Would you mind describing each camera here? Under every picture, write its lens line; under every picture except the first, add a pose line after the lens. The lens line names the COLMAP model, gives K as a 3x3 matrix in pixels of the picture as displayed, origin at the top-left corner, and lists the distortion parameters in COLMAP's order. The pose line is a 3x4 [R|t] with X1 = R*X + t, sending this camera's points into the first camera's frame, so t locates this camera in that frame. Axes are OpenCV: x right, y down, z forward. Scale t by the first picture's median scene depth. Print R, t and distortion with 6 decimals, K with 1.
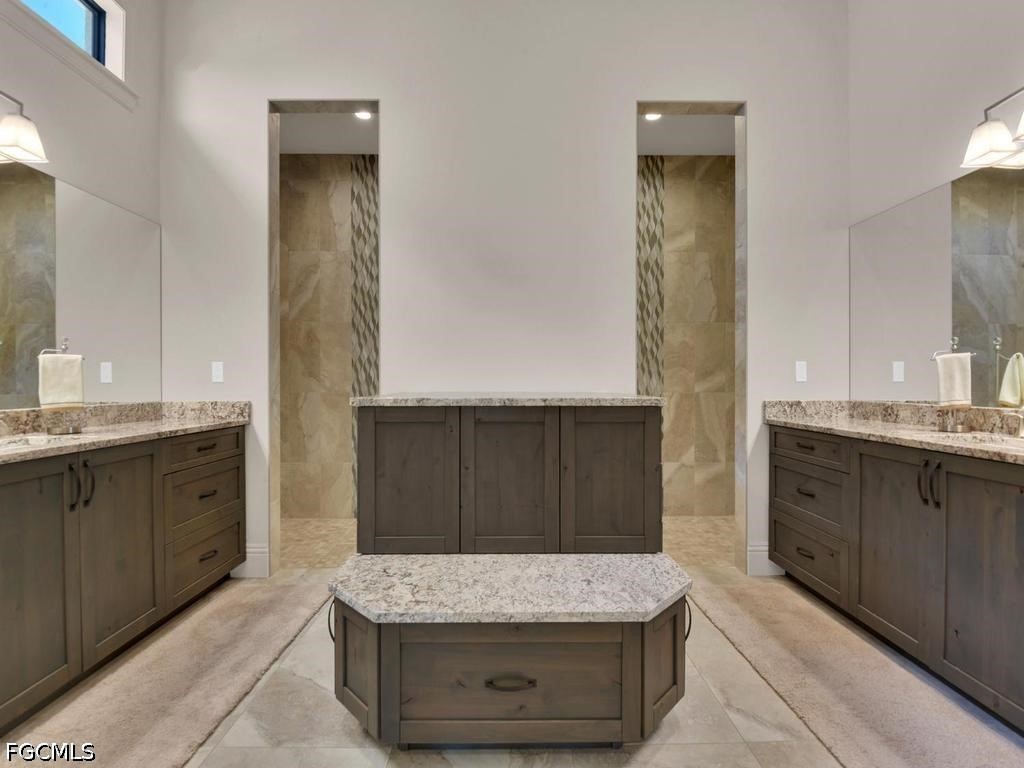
lens RADIAL K [[479.9, 0, 511.7], [0, 479.9, 381.3], [0, 0, 1]] dist [0.003517, -0.007872]
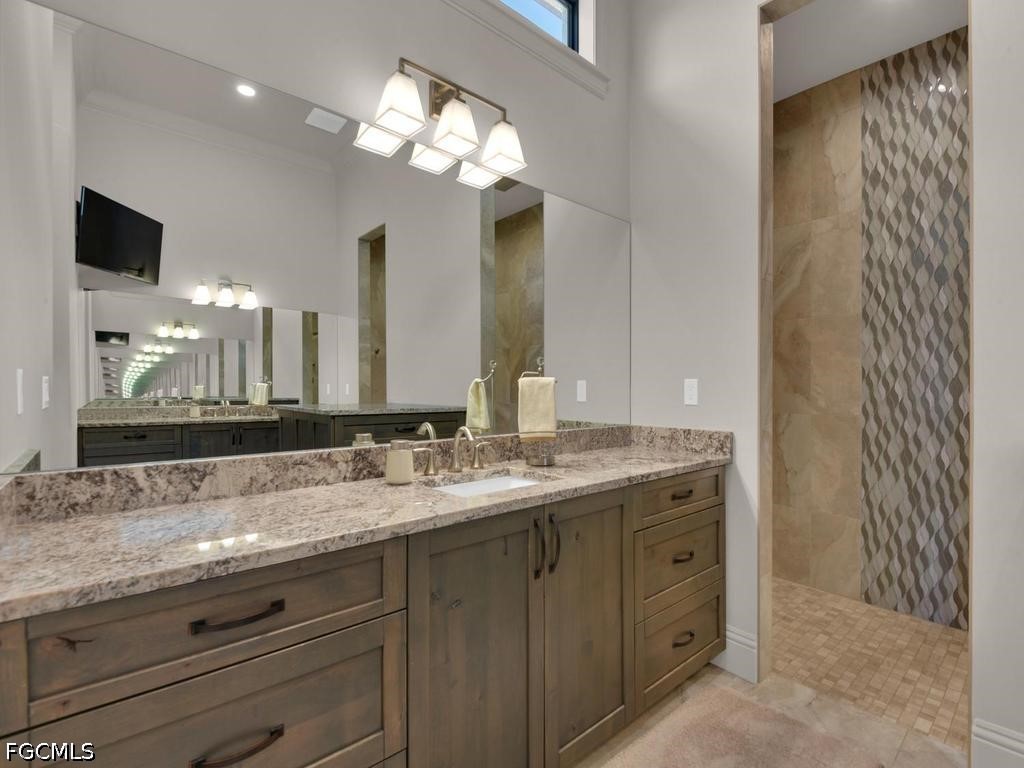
lens RADIAL K [[479.9, 0, 511.1], [0, 479.9, 386.1], [0, 0, 1]] dist [0.003517, -0.007872]
pose [[0.646879, 0.001991, -0.762590, -0.209015], [-0.003787, 0.999993, -0.000601, -0.026747], [0.762583, 0.003277, 0.646882, 0.275533]]
